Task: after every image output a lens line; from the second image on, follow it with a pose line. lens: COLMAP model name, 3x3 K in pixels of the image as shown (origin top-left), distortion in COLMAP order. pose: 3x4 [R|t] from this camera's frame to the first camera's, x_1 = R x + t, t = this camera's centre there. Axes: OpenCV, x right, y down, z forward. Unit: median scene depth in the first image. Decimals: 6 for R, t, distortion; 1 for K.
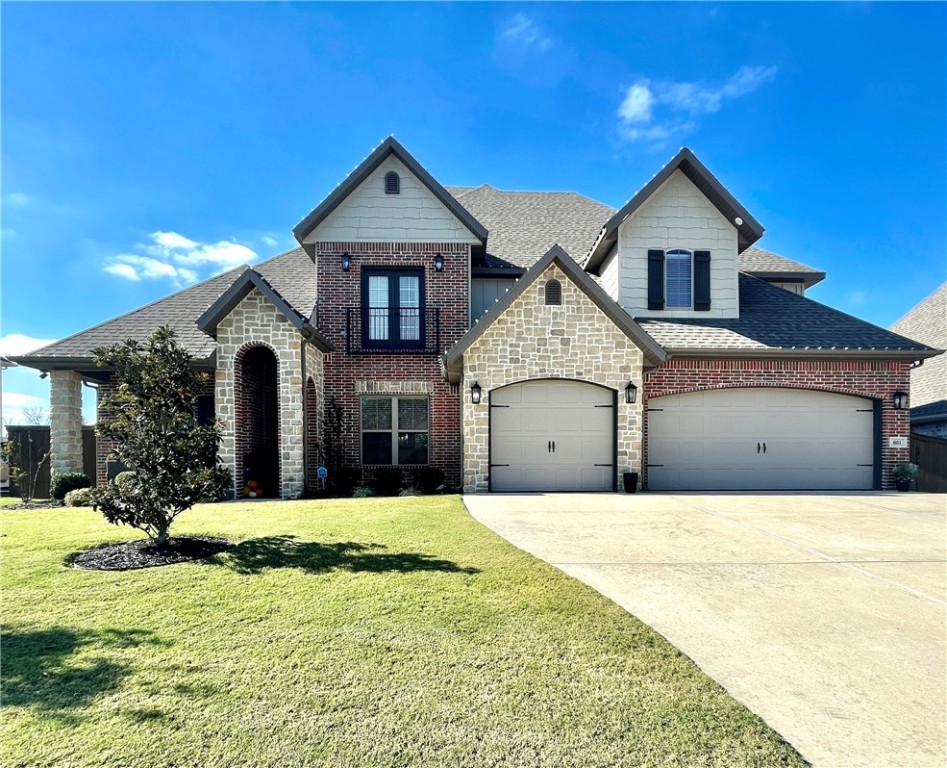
lens RADIAL K [[490.9, 0, 473.5], [0, 490.9, 475.2], [0, 0, 1]] dist [-0.003706, -0.000809]
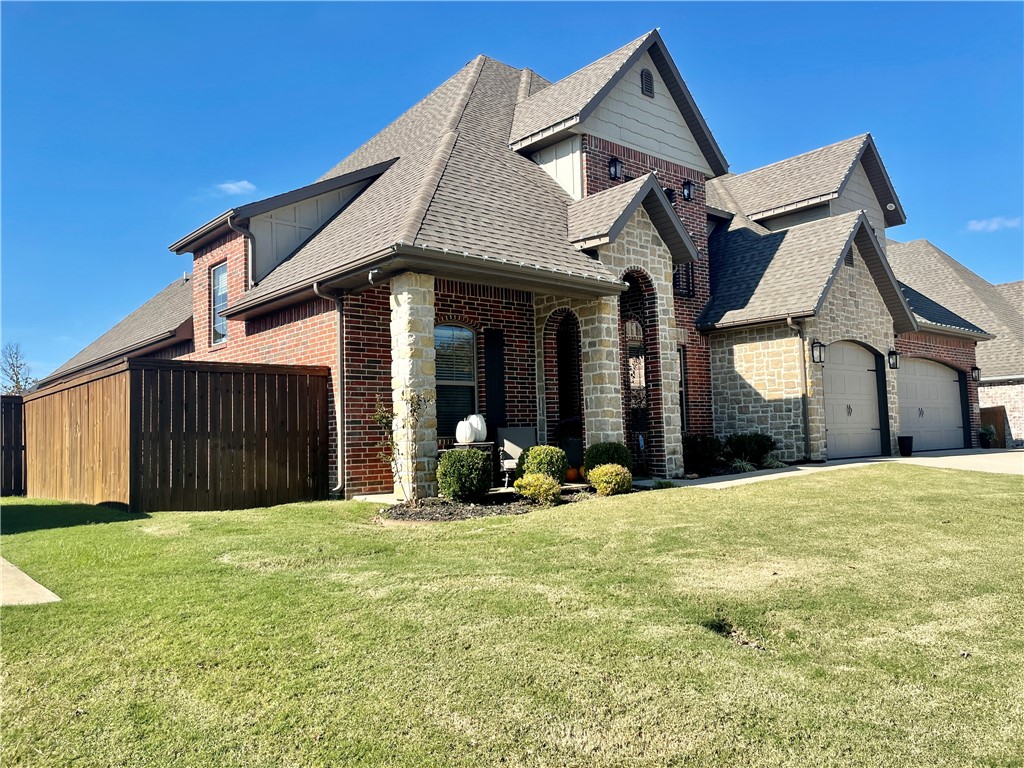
lens RADIAL K [[768.3, 0, 518.2], [0, 768.3, 381.3], [0, 0, 1]] dist [0.060792, -0.098157]
pose [[0.782933, 0.027632, 0.621492, -1.294160], [0.036945, 0.995185, -0.090788, -0.001018], [-0.621008, 0.094042, 0.778142, 0.219987]]
